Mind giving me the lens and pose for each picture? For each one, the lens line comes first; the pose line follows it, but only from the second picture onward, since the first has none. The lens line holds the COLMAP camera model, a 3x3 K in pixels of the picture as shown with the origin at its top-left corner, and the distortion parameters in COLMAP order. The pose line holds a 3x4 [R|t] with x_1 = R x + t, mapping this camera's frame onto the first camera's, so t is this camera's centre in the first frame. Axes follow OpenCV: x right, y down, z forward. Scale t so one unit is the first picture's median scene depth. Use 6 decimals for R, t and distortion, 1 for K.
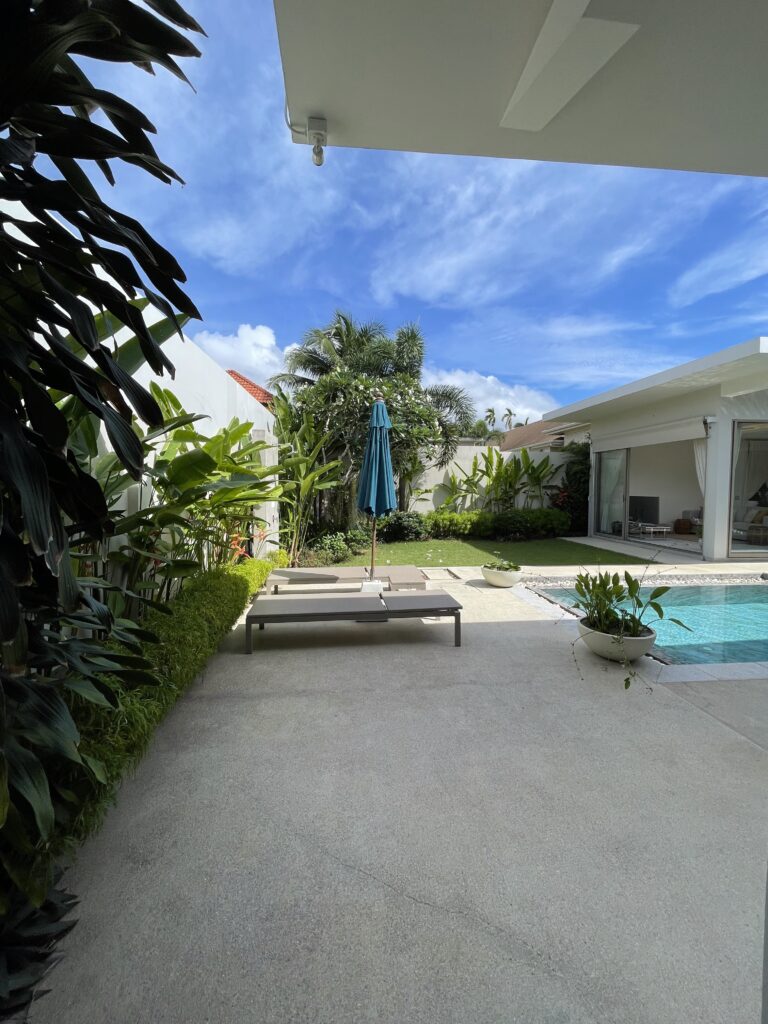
lens RADIAL K [[410.4, 0, 380.4], [0, 410.4, 511.6], [0, 0, 1]] dist [0.002591, -0.001077]
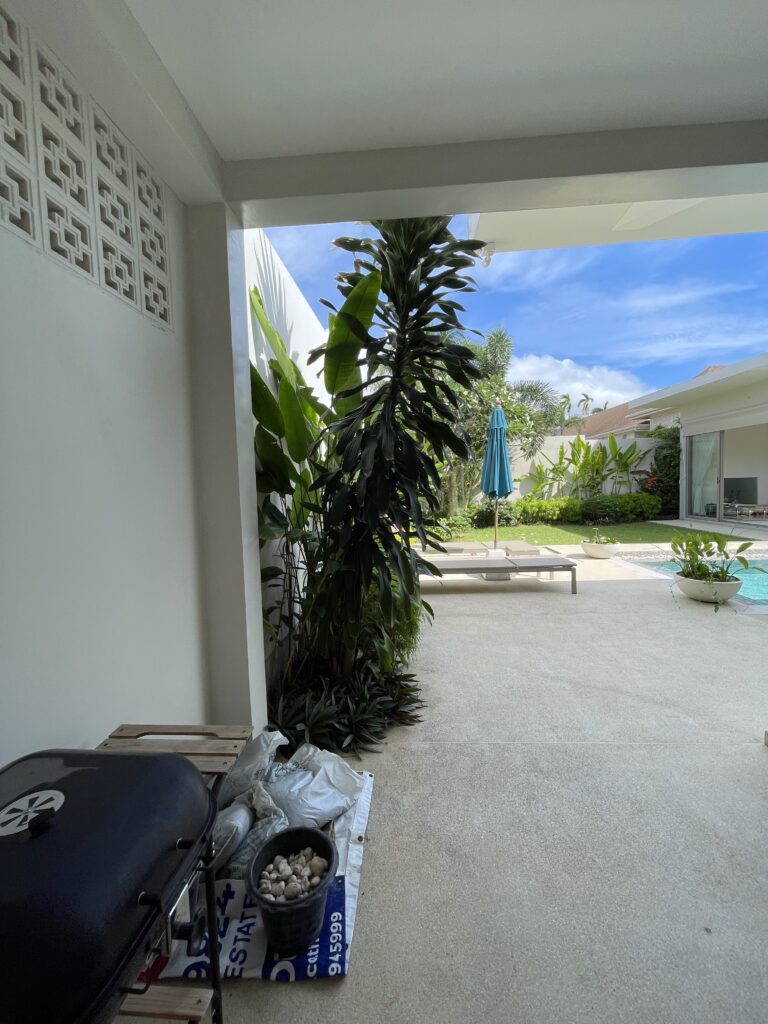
lens RADIAL K [[410.4, 0, 389.1], [0, 410.4, 511.1], [0, 0, 1]] dist [0.002591, -0.001077]
pose [[0.989137, -0.025055, -0.144845, -0.059456], [0.026721, 0.999597, 0.009564, 0.011220], [0.144547, -0.013331, 0.989408, -0.112005]]
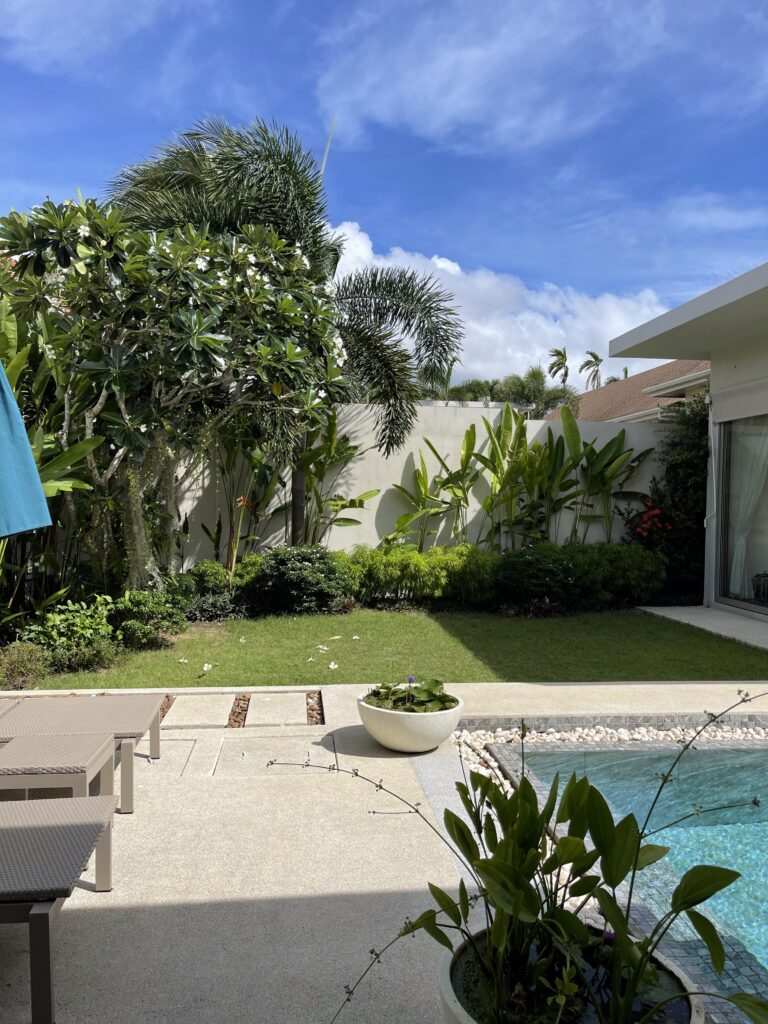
lens RADIAL K [[808.4, 0, 385.2], [0, 808.4, 512.8], [0, 0, 1]] dist [0.026811, -0.053885]
pose [[0.998584, 0.011777, 0.051877, 0.102703], [-0.009552, 0.999032, -0.042929, -0.000208], [-0.052332, 0.042373, 0.997730, 0.114112]]
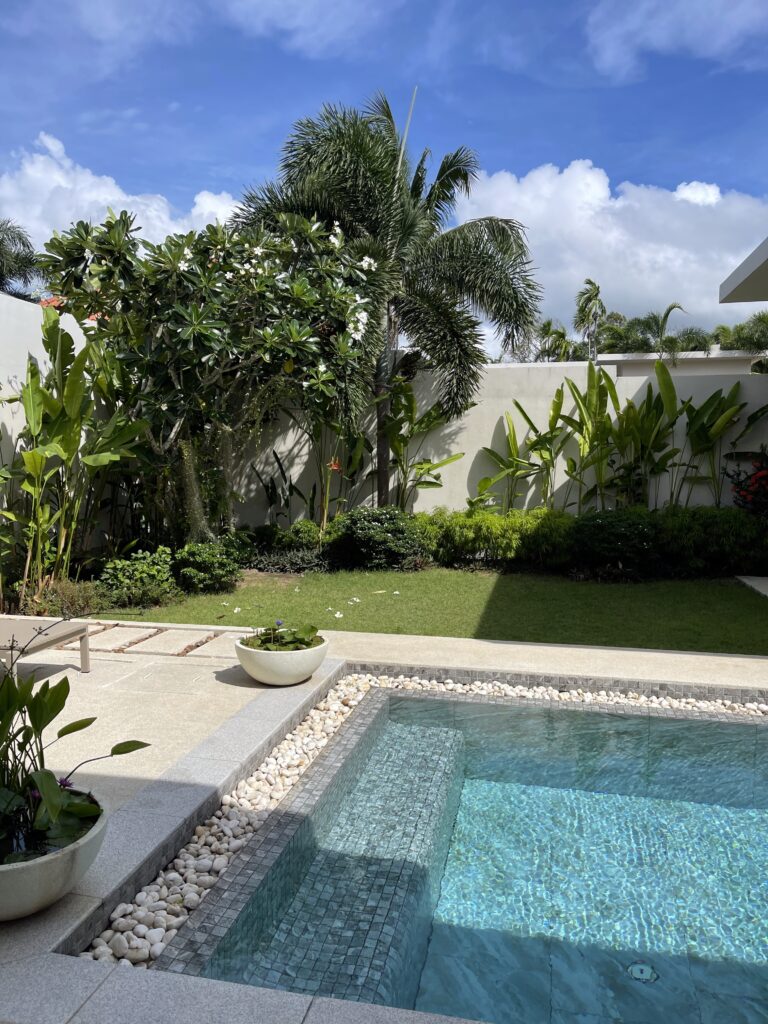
lens RADIAL K [[808.4, 0, 379.0], [0, 808.4, 521.8], [0, 0, 1]] dist [0.026811, -0.053885]
pose [[0.956507, 0.023878, -0.290732, 0.322367], [-0.018722, 0.999614, 0.020503, -0.003245], [0.291109, -0.014169, 0.956585, 0.094445]]
